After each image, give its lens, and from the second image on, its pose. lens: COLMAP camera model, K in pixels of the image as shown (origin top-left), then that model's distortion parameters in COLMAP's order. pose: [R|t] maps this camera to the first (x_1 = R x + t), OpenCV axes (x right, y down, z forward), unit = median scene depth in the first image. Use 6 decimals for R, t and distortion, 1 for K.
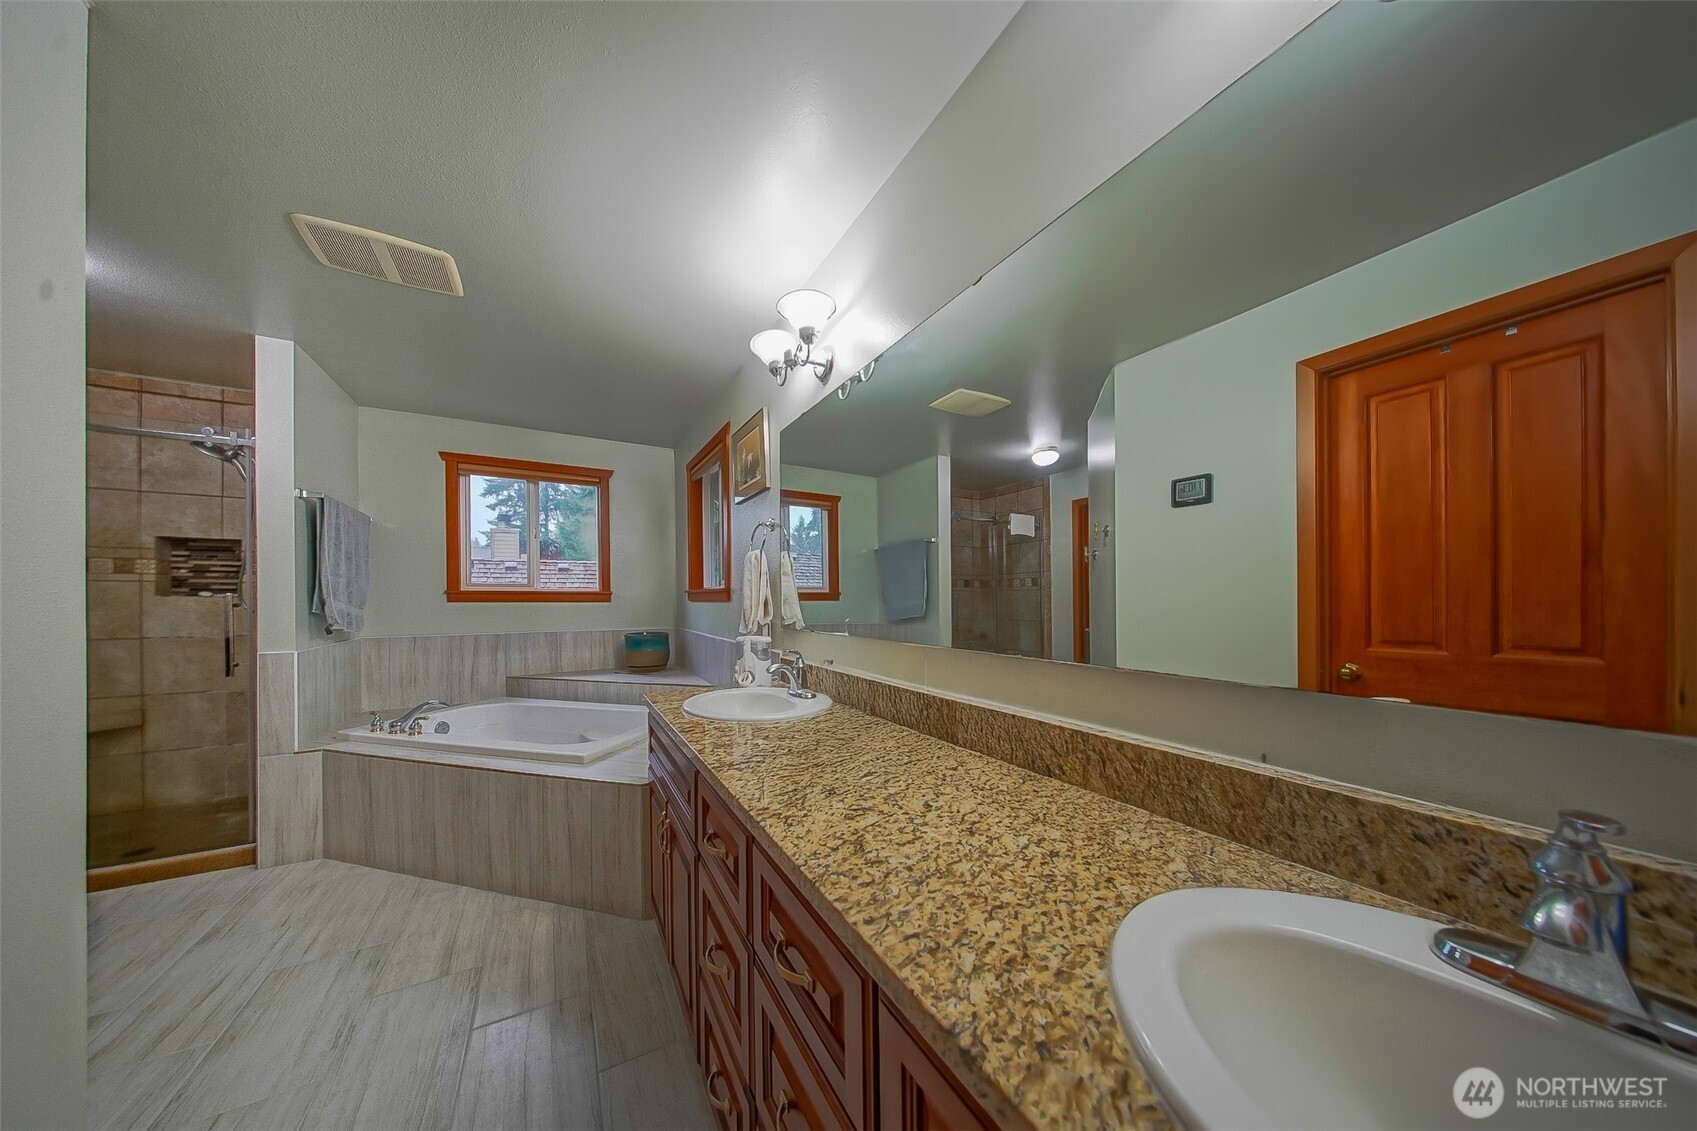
lens RADIAL K [[503.5, 0, 849.5], [0, 503.5, 599.8], [0, 0, 1]] dist [-0.001207, -0.000065]
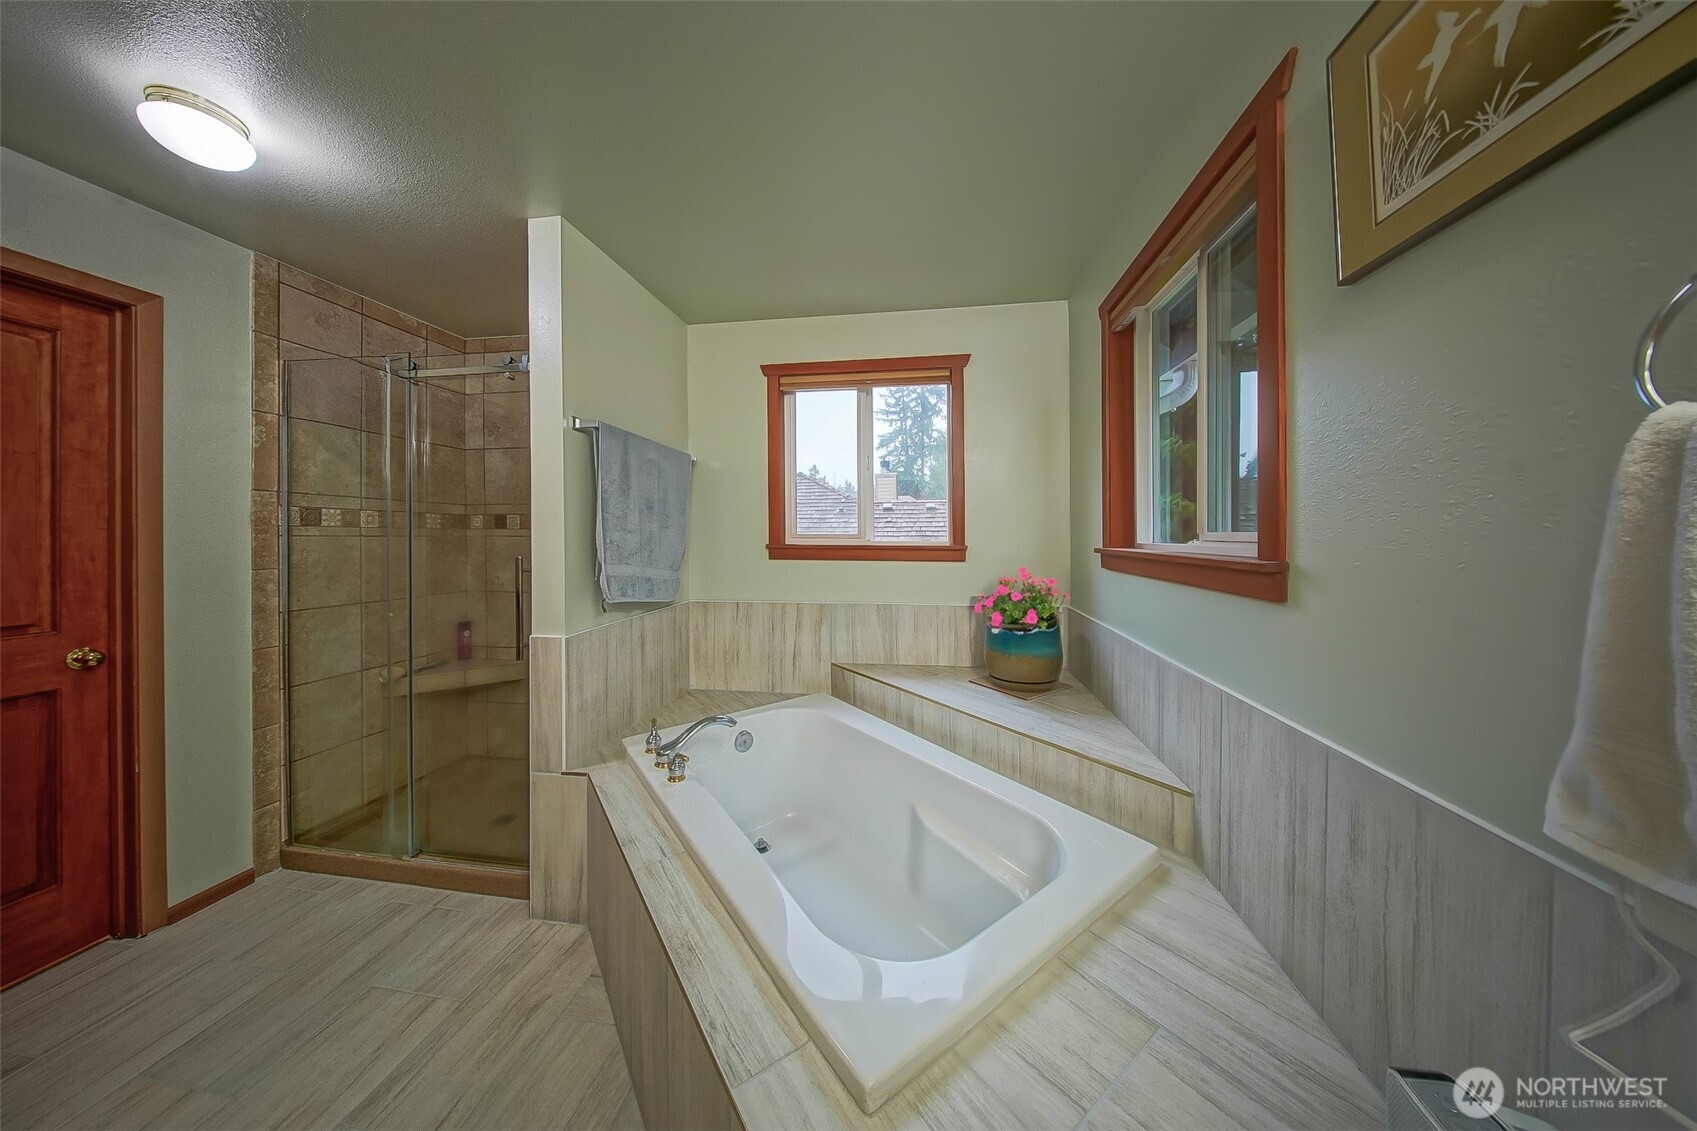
lens RADIAL K [[506.1, 0, 853.0], [0, 506.1, 536.9], [0, 0, 1]] dist [-0.000697, -0.000015]
pose [[0.777646, 0.006896, -0.628665, -0.195446], [-0.005313, 0.999976, 0.004397, -0.031665], [0.628680, -0.000079, 0.777664, 0.441810]]
